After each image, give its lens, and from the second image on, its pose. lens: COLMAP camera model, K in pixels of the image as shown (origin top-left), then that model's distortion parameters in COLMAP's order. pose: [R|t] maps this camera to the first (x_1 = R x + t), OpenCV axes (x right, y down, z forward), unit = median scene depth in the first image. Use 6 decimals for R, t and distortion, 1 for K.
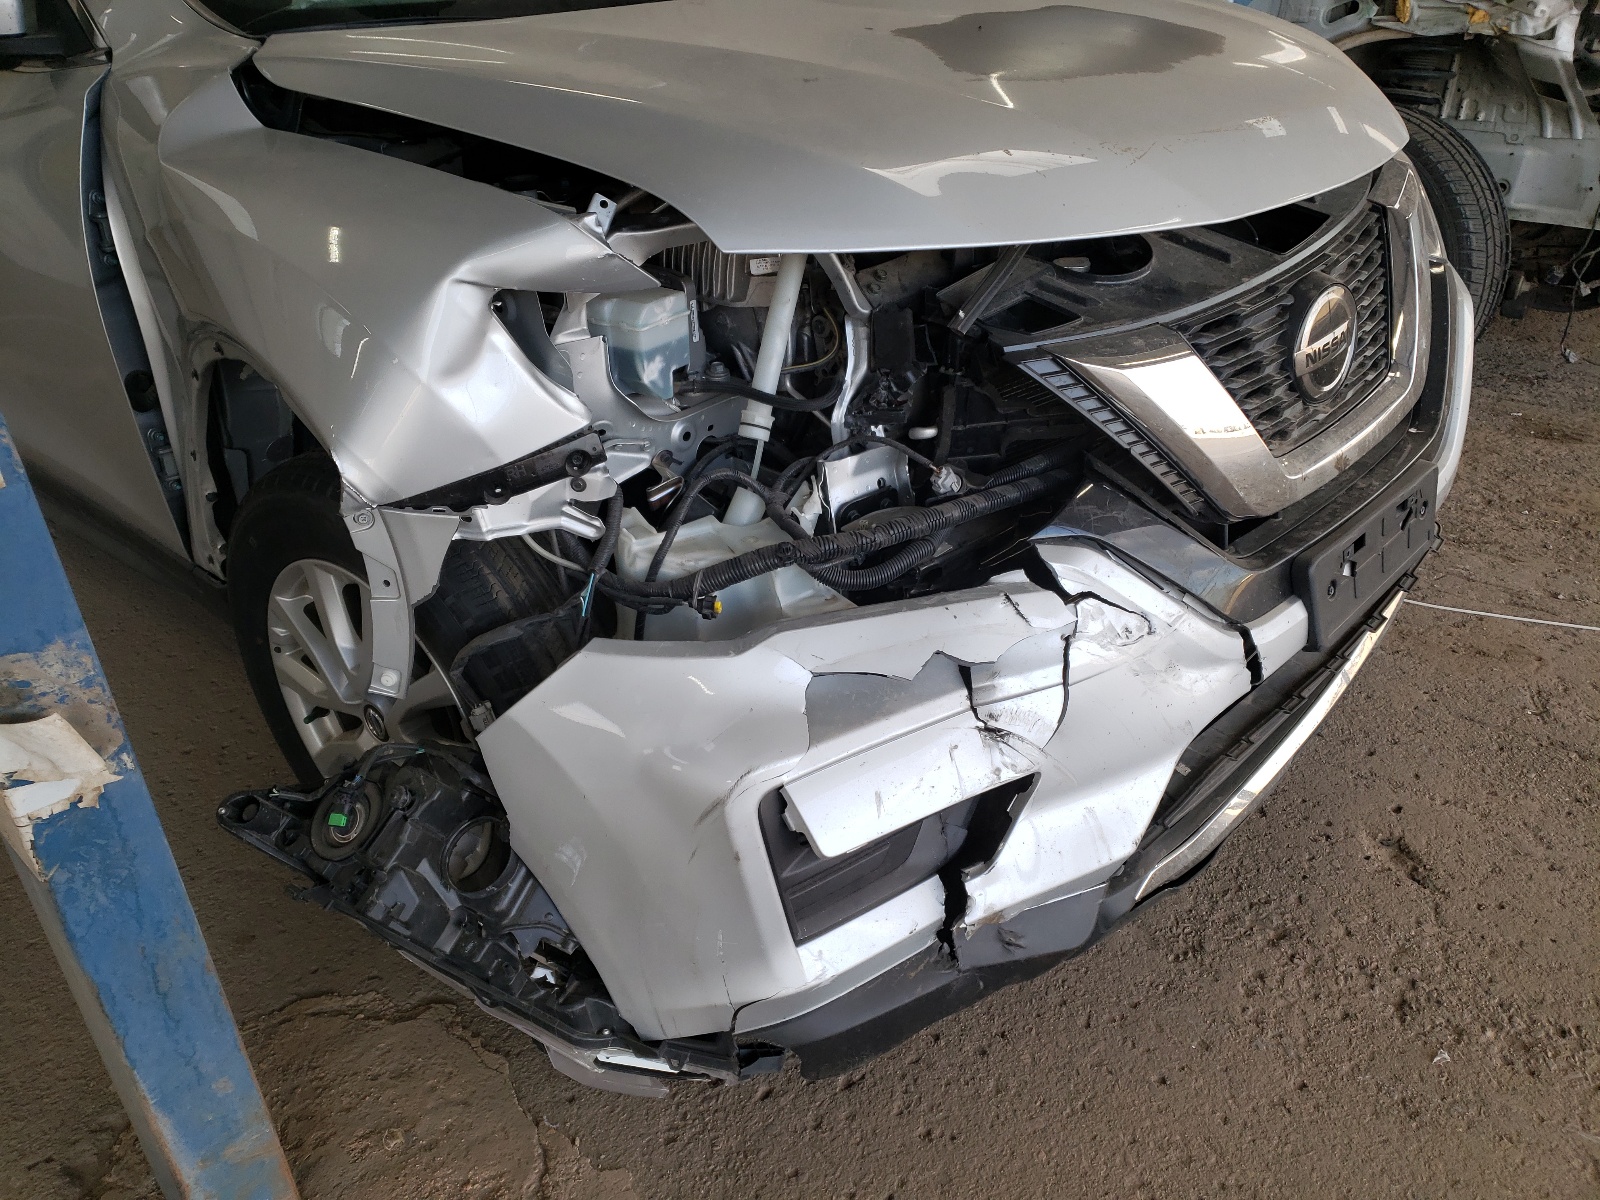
lens RADIAL K [[1226.9, 0, 800.0], [0, 1226.9, 600.0], [0, 0, 1]] dist [0.055085, -0.043832]
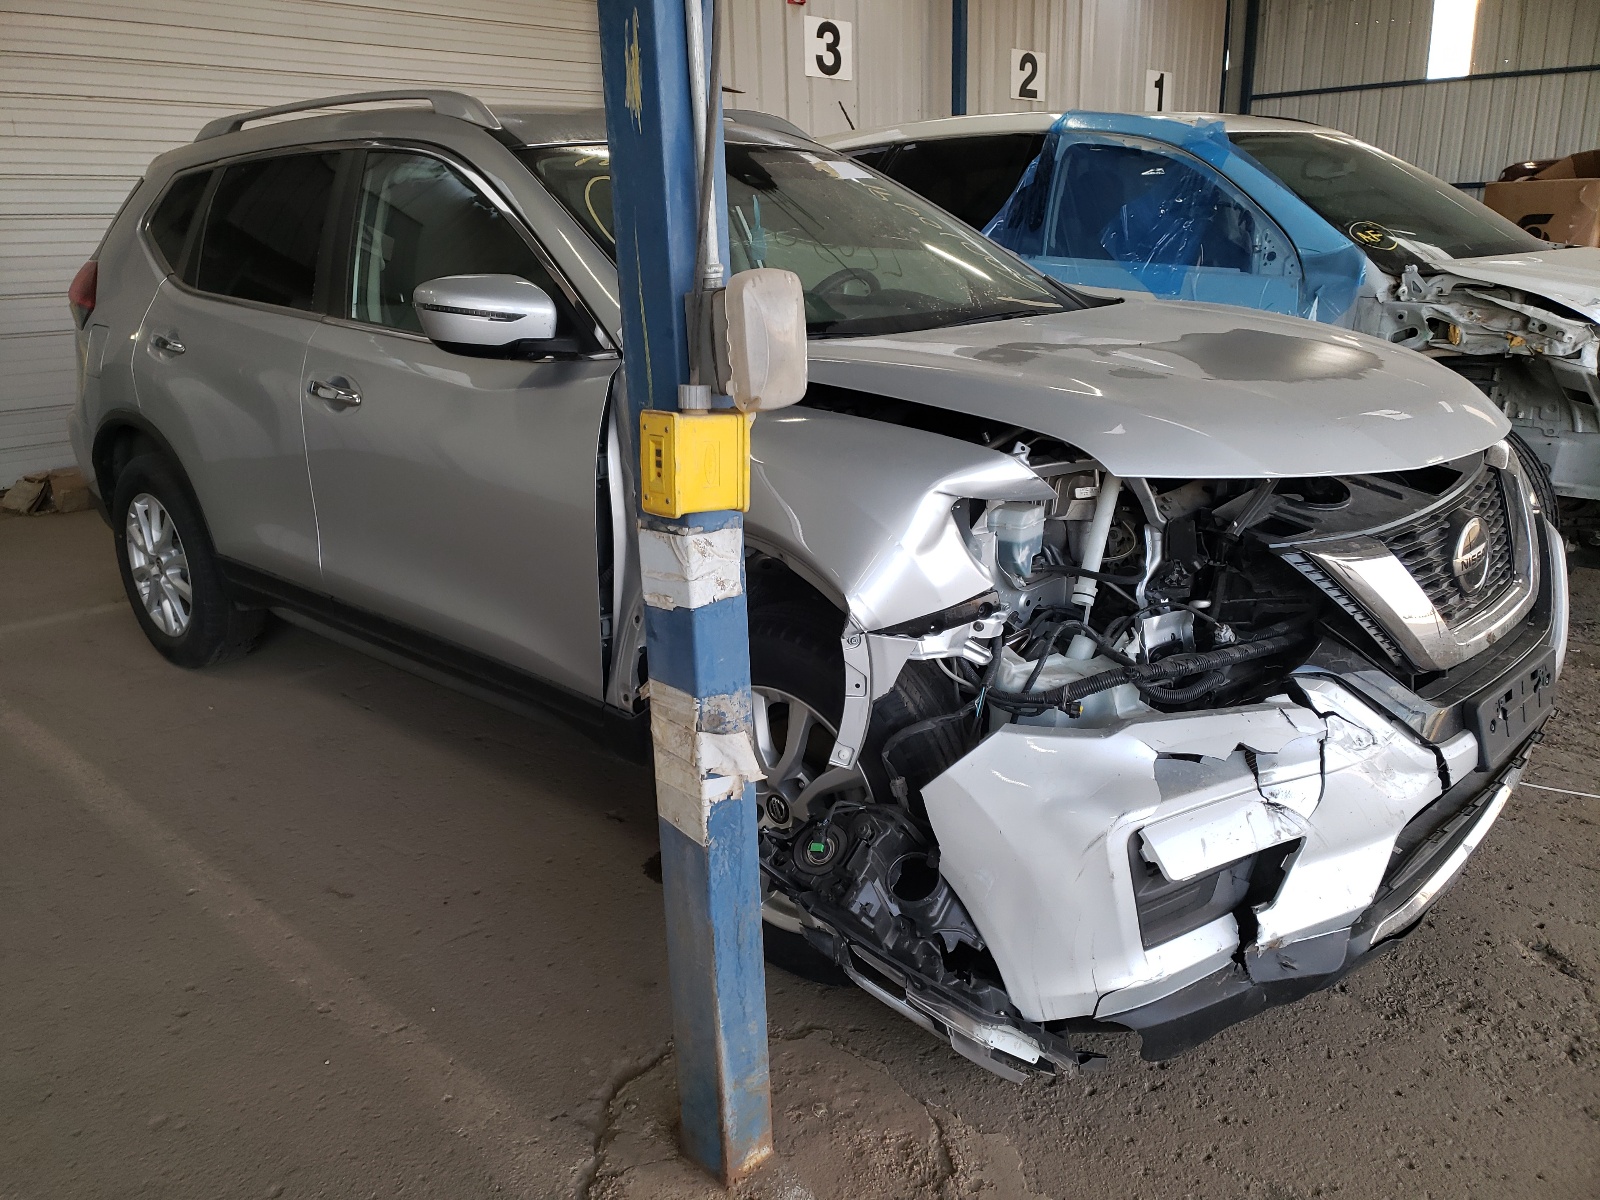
lens RADIAL K [[1217.2, 0, 800.0], [0, 1217.2, 600.0], [0, 0, 1]] dist [0.045790, 0.007568]
pose [[0.999433, 0.029393, -0.016410, -0.358703], [-0.032182, 0.977276, -0.209515, 0.182606], [0.009879, 0.209925, 0.977668, -0.432669]]
